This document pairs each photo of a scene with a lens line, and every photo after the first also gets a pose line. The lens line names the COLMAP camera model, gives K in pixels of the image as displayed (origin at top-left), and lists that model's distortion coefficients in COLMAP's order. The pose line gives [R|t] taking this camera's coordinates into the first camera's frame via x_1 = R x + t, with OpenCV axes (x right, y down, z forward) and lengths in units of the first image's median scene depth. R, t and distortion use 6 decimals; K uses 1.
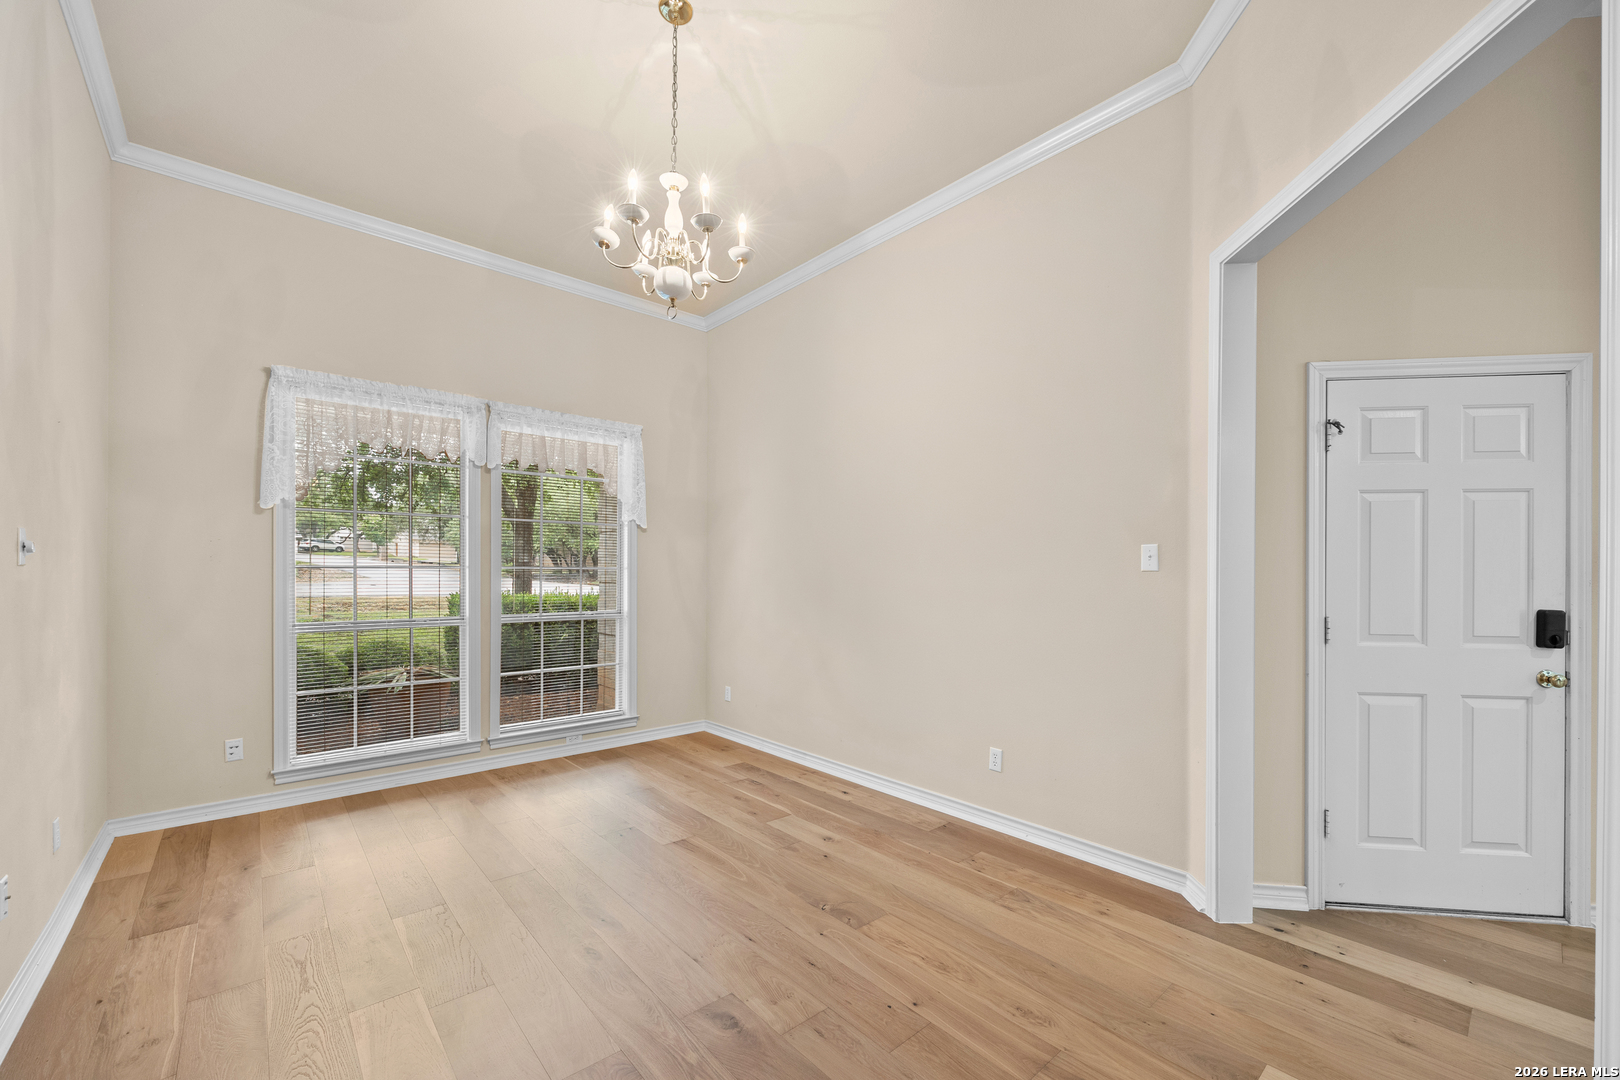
lens RADIAL K [[652.5, 0, 808.4], [0, 652.5, 570.7], [0, 0, 1]] dist [0.000712, -0.000982]
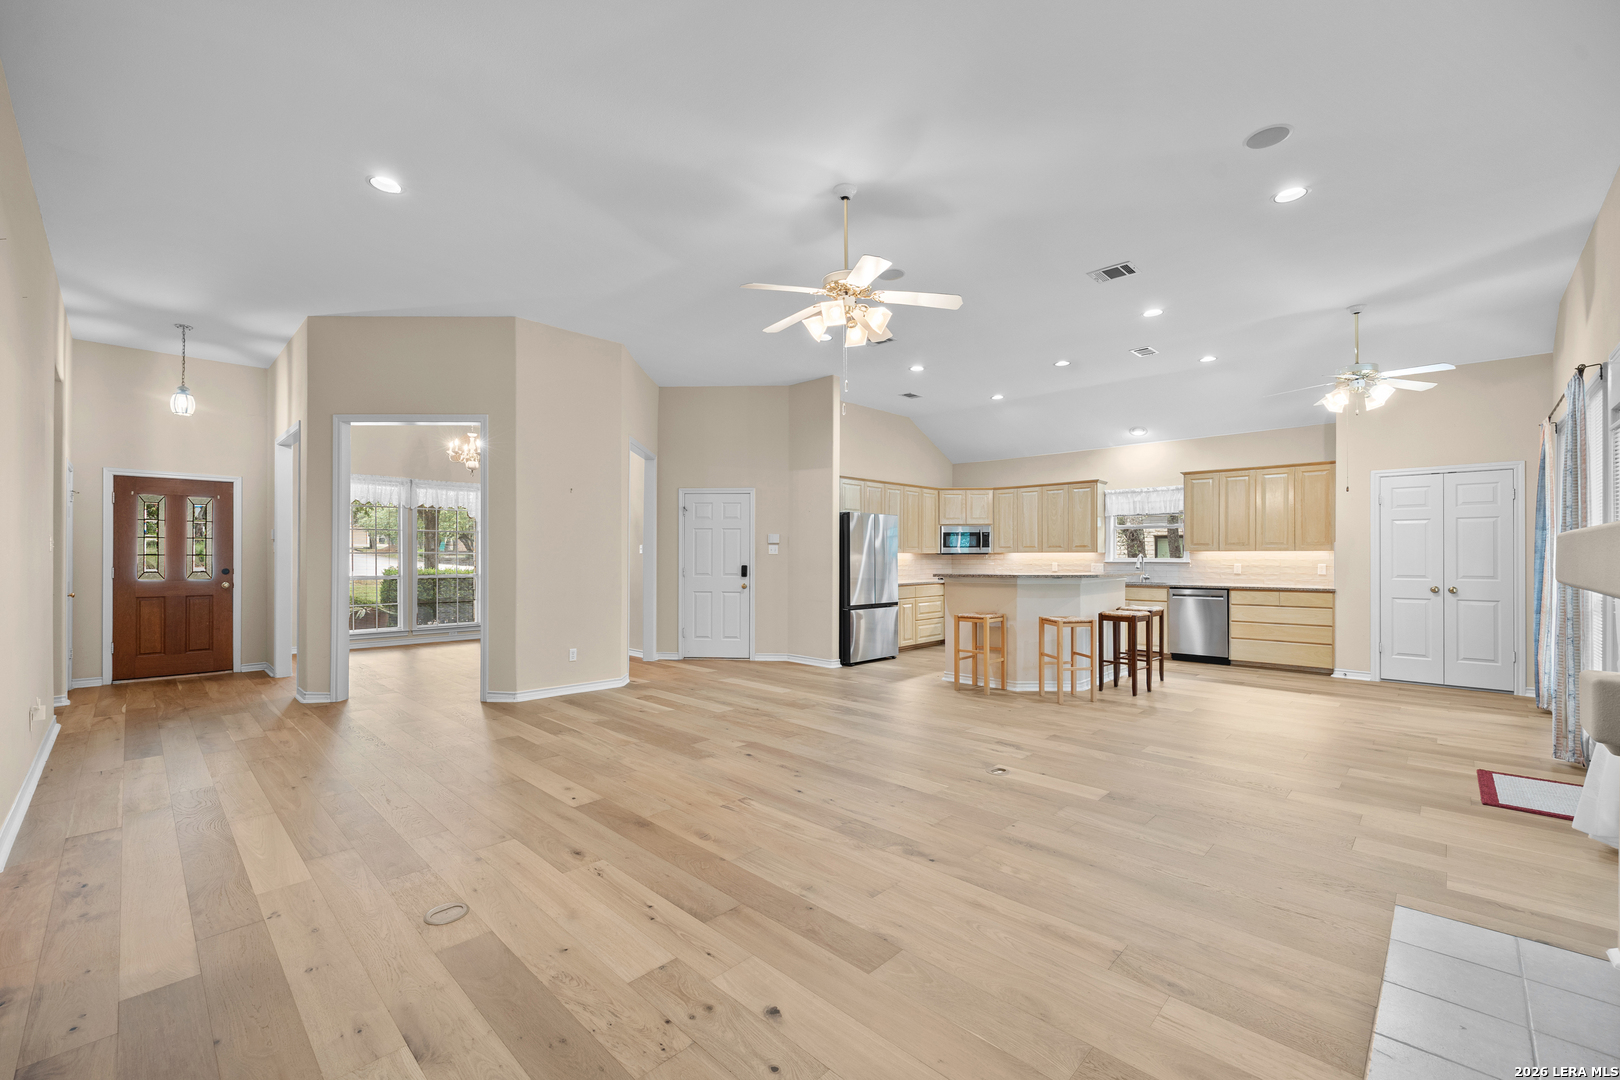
lens RADIAL K [[652.5, 0, 779.6], [0, 652.5, 557.6], [0, 0, 1]] dist [0.000712, -0.000982]
pose [[0.997533, -0.001450, 0.070190, 0.633867], [0.001180, 0.999992, 0.003887, 0.004293], [-0.070195, -0.003794, 0.997526, -1.367926]]
